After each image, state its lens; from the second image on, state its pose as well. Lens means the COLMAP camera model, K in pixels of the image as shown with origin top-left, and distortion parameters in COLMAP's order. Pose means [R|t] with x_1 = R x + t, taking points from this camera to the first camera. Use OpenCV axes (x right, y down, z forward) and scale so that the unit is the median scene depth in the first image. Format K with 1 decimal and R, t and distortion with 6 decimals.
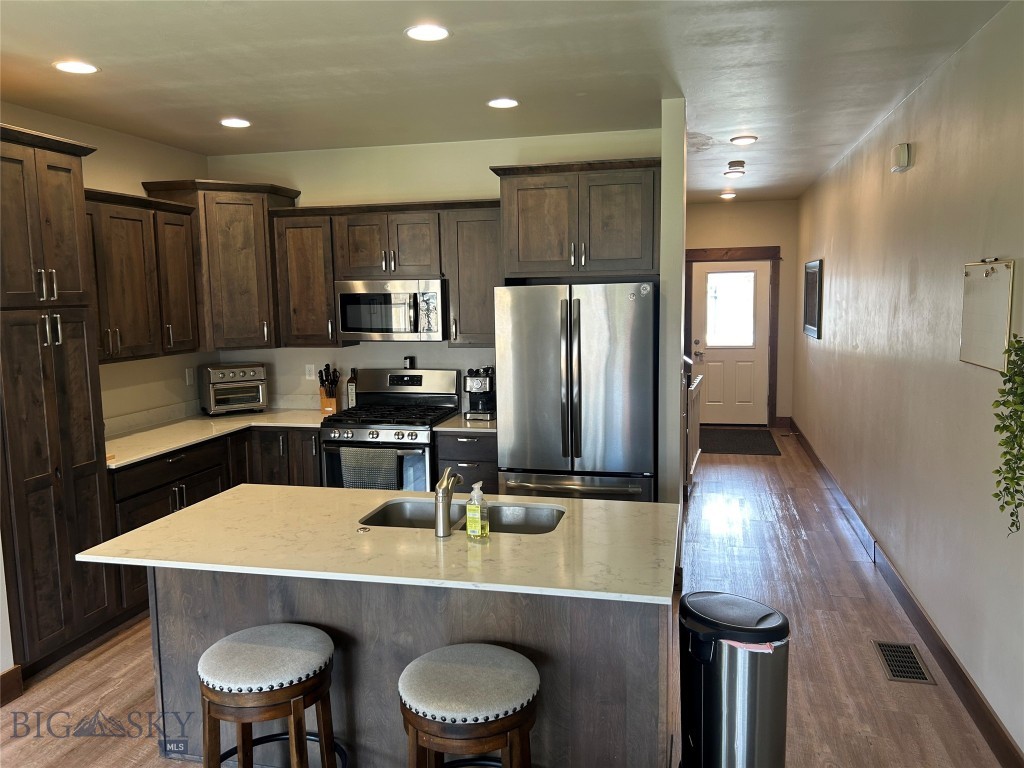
lens RADIAL K [[775.7, 0, 507.8], [0, 775.7, 384.9], [0, 0, 1]] dist [0.058075, -0.063742]
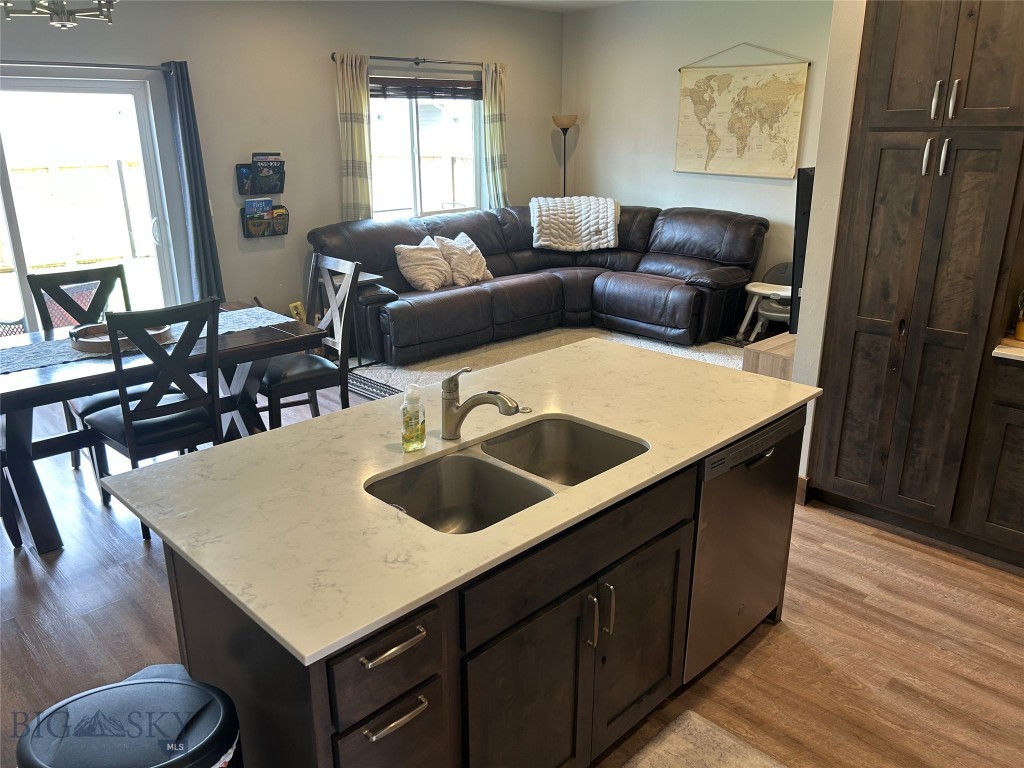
lens RADIAL K [[775.7, 0, 507.8], [0, 775.7, 384.9], [0, 0, 1]] dist [0.058075, -0.063742]
pose [[-0.520396, 0.288703, -0.803641, 0.312904], [-0.087966, 0.917983, 0.386742, -0.104654], [0.849382, 0.271952, -0.452319, 0.846104]]
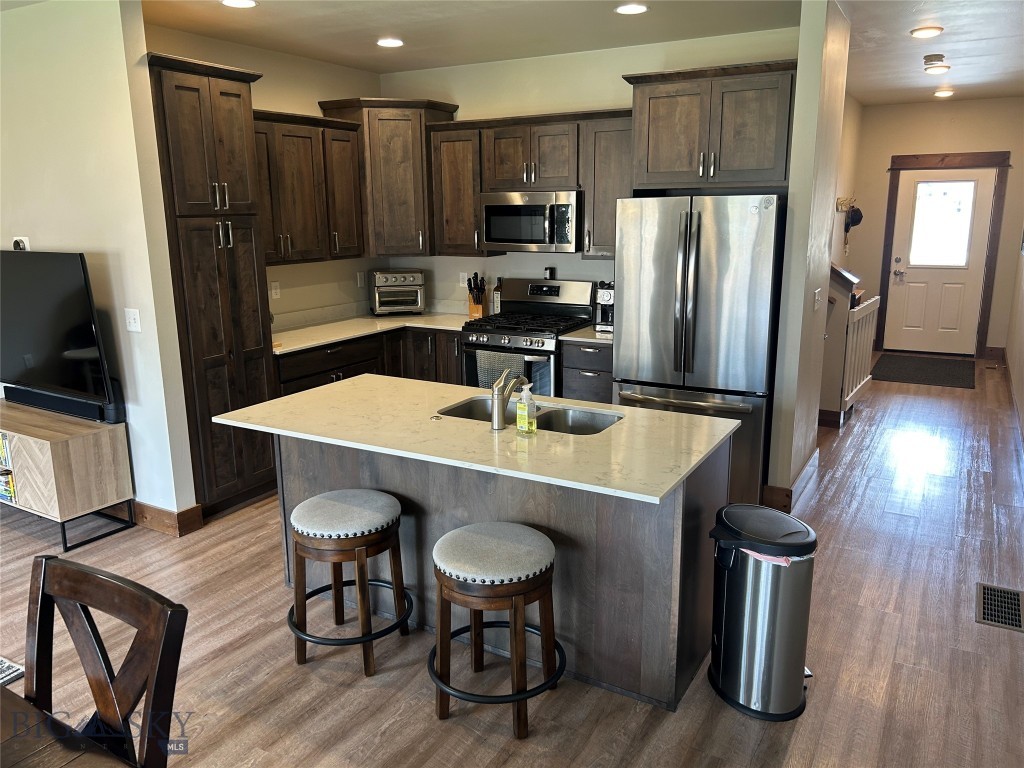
lens RADIAL K [[776.8, 0, 506.1], [0, 776.8, 384.0], [0, 0, 1]] dist [0.059729, -0.080887]
pose [[0.959321, 0.069816, -0.273548, 0.137805], [-0.039318, 0.992537, 0.115431, 0.000786], [0.279565, -0.099980, 0.954907, -0.032549]]
